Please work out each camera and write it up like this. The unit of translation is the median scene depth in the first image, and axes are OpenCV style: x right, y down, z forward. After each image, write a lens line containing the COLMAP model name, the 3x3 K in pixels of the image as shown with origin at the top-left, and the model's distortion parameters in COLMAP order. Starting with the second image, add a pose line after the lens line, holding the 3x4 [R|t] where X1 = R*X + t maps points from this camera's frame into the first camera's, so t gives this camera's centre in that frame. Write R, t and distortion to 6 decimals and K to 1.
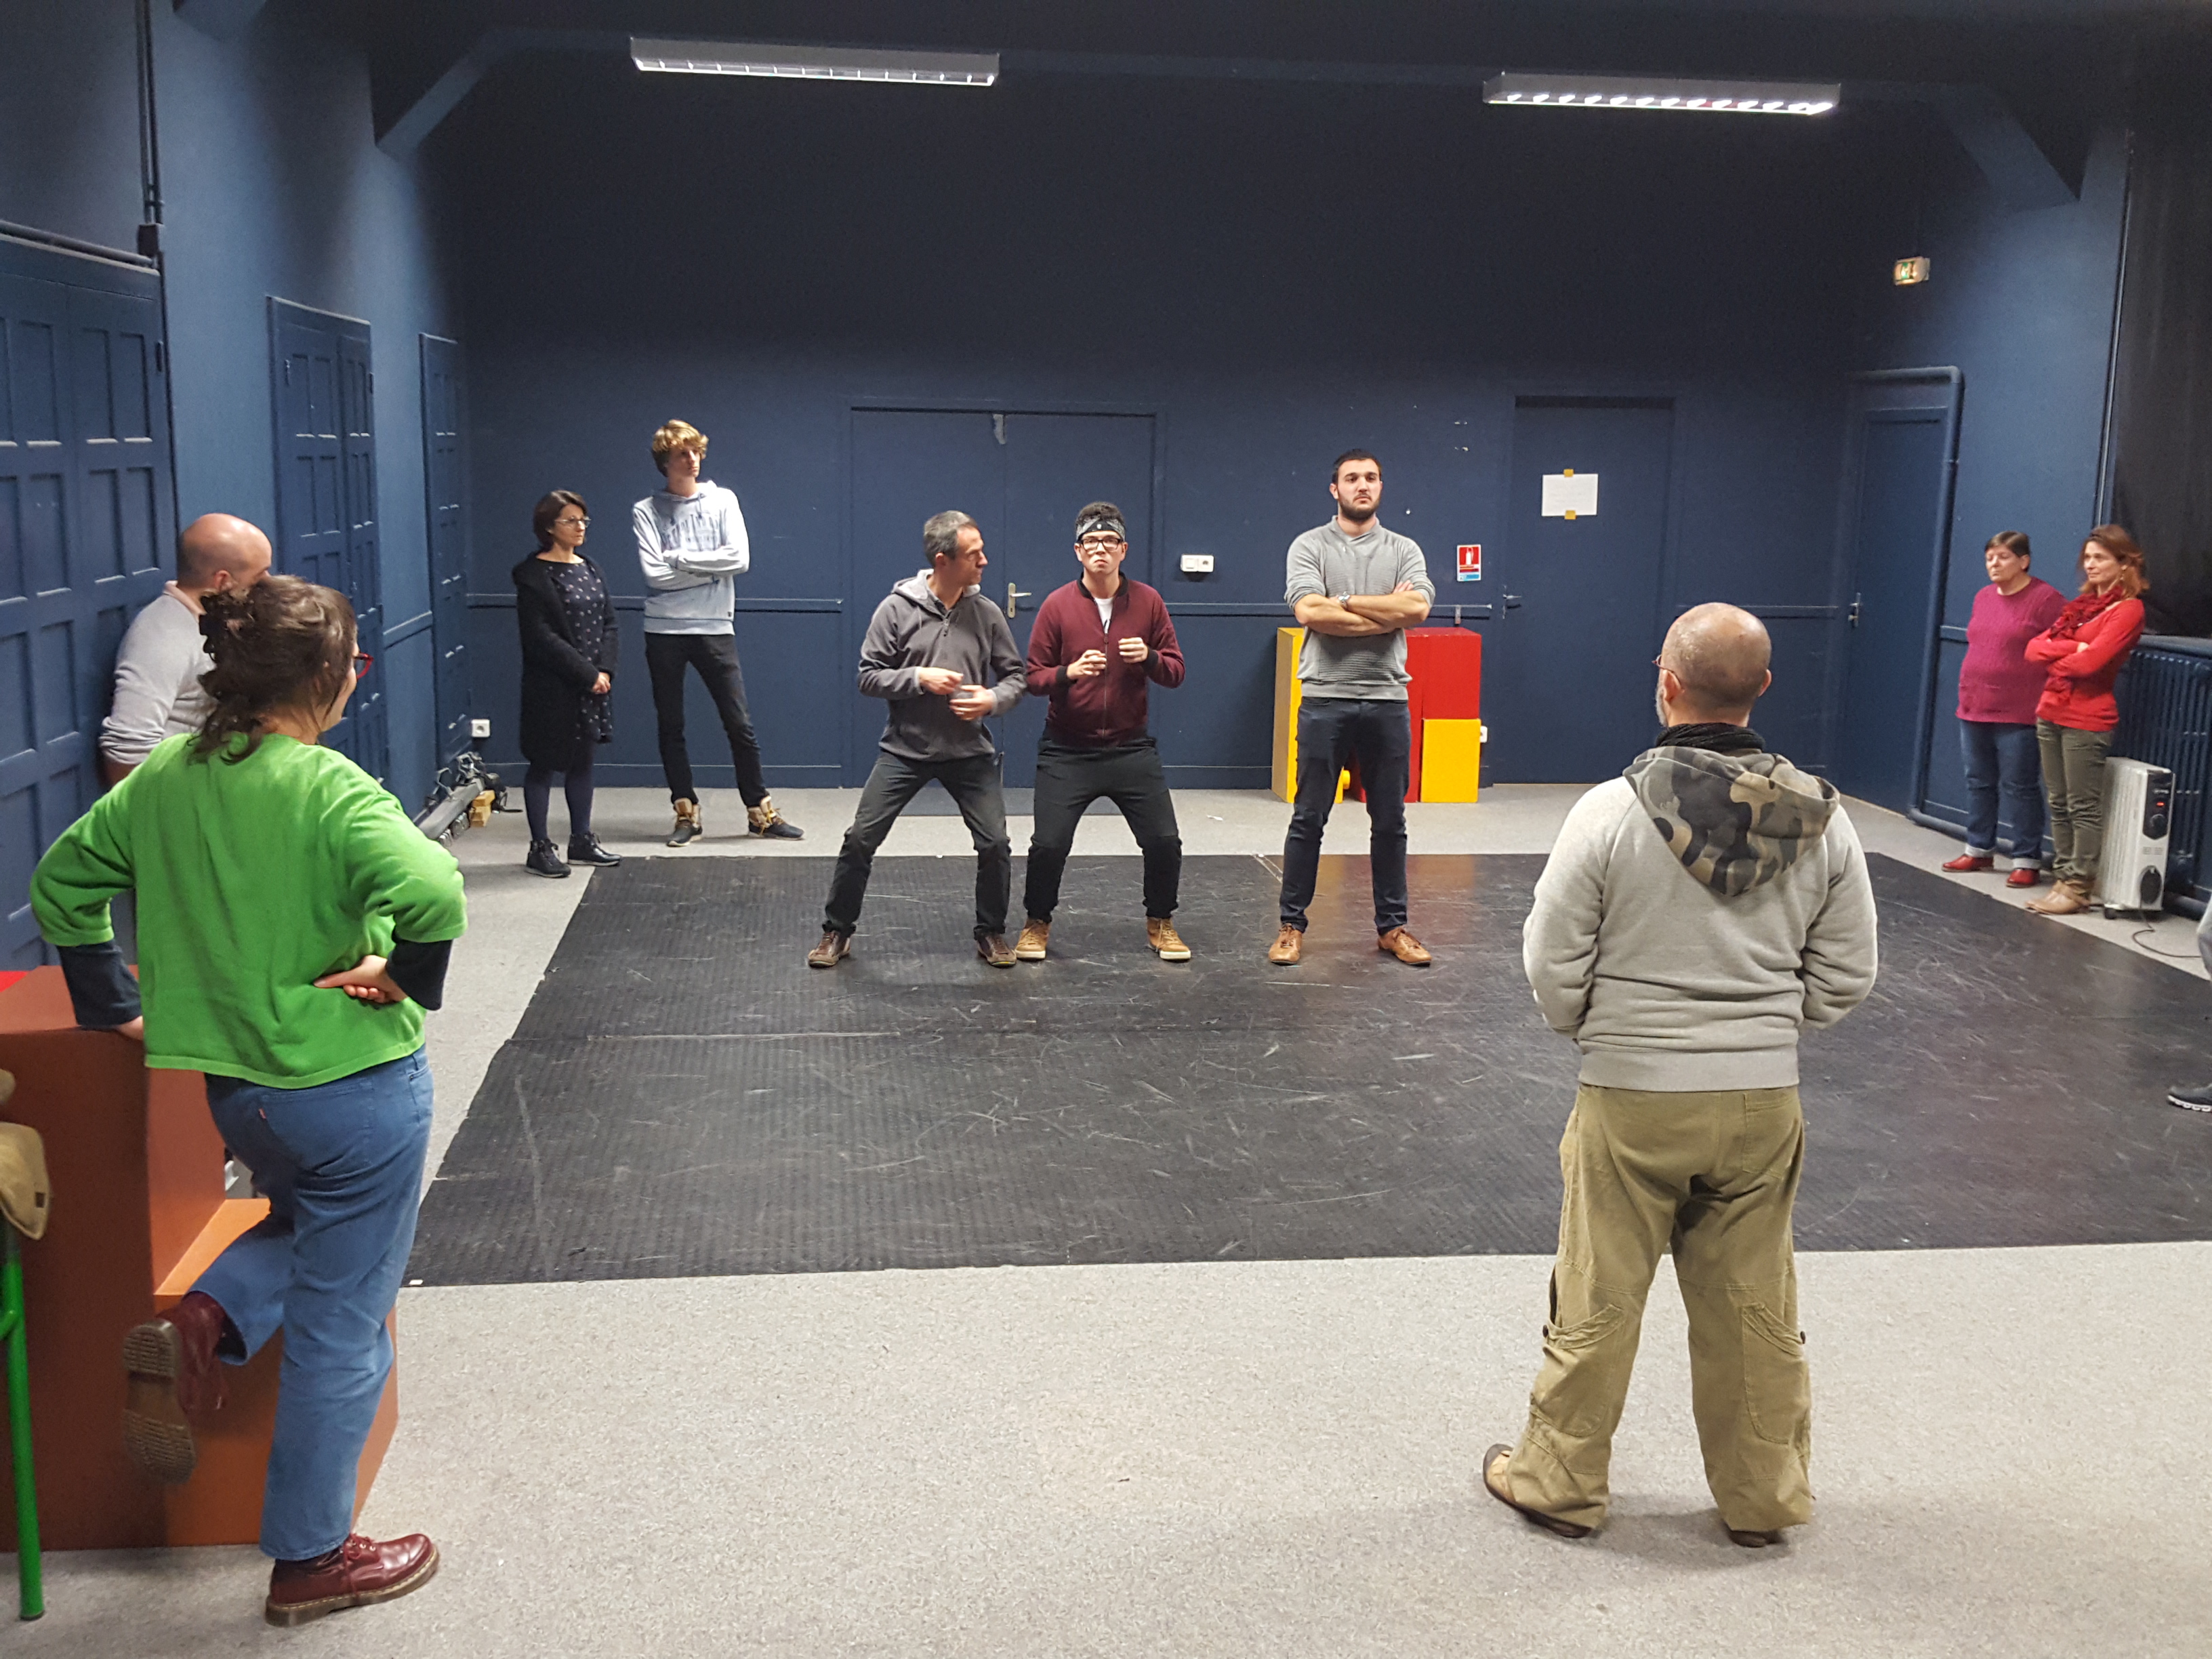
lens RADIAL K [[2223.0, 0, 1106.0], [0, 2223.0, 829.5], [0, 0, 1]] dist [0.150709, -0.287161]
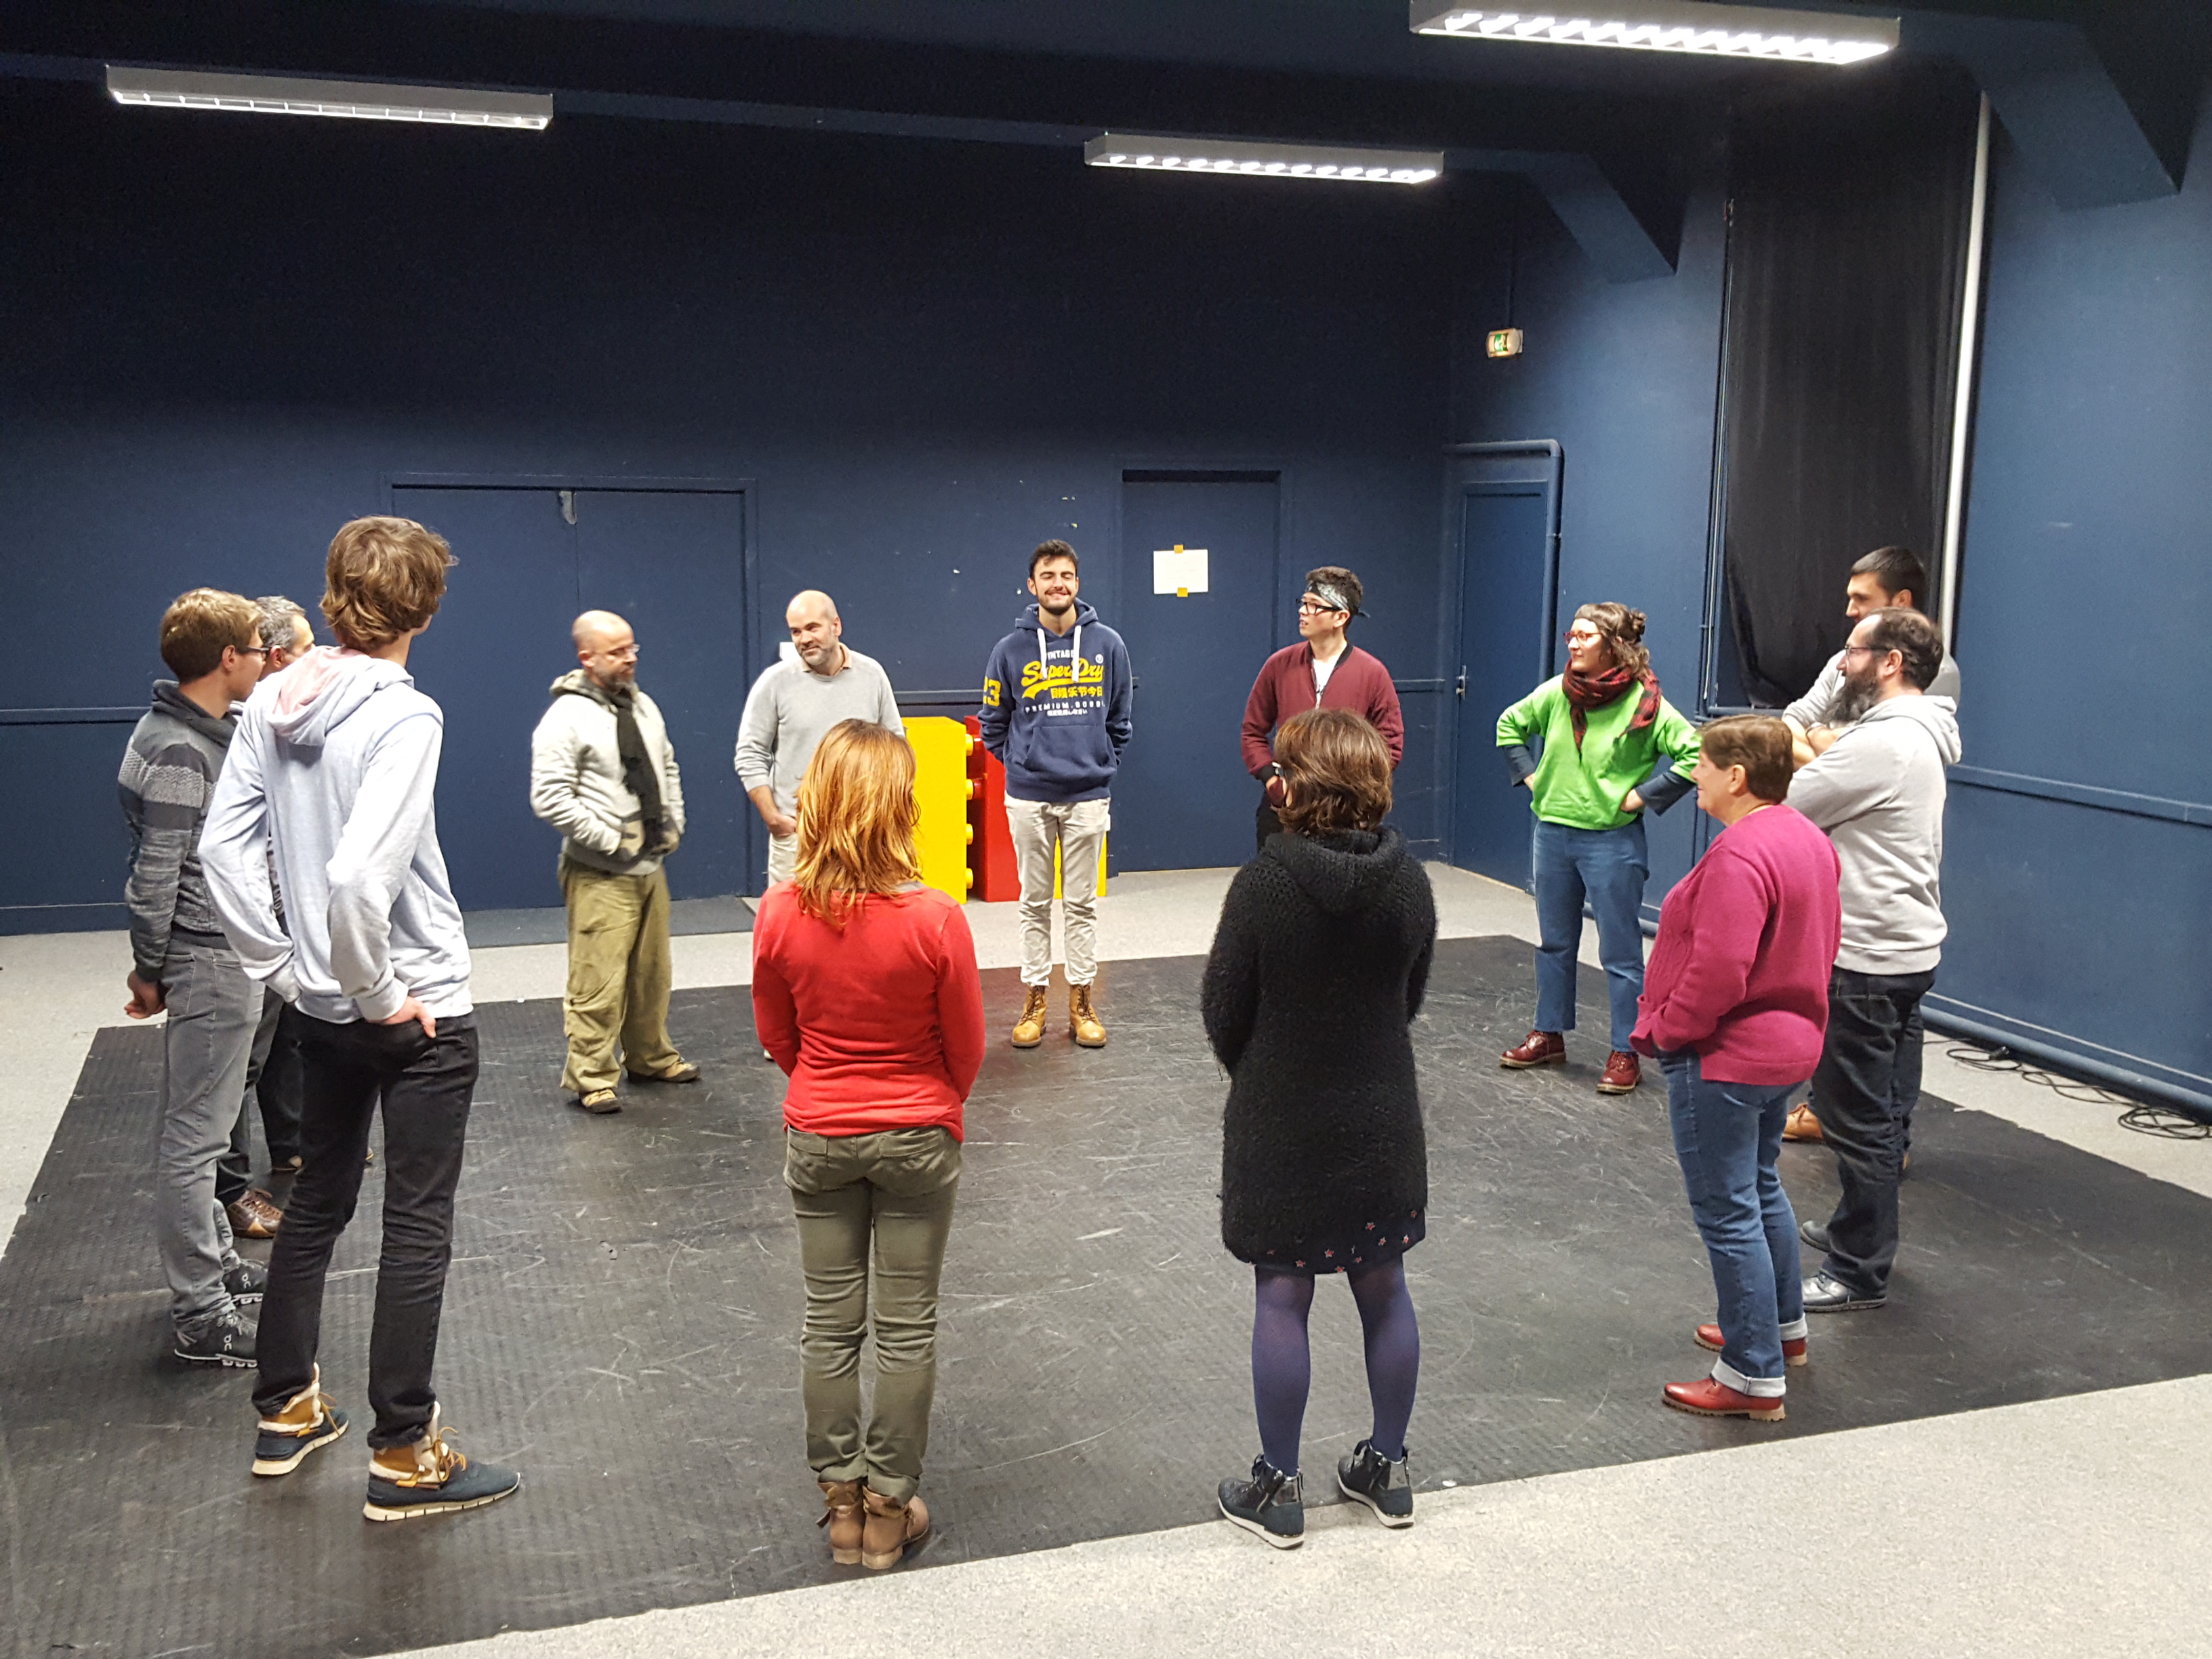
lens RADIAL K [[2223.0, 0, 1106.0], [0, 2223.0, 829.5], [0, 0, 1]] dist [0.150709, -0.287161]
pose [[0.980902, -0.037738, 0.190807, -0.022251], [0.042092, 0.998937, -0.018813, -0.042128], [-0.189894, 0.026486, 0.981447, 0.135120]]
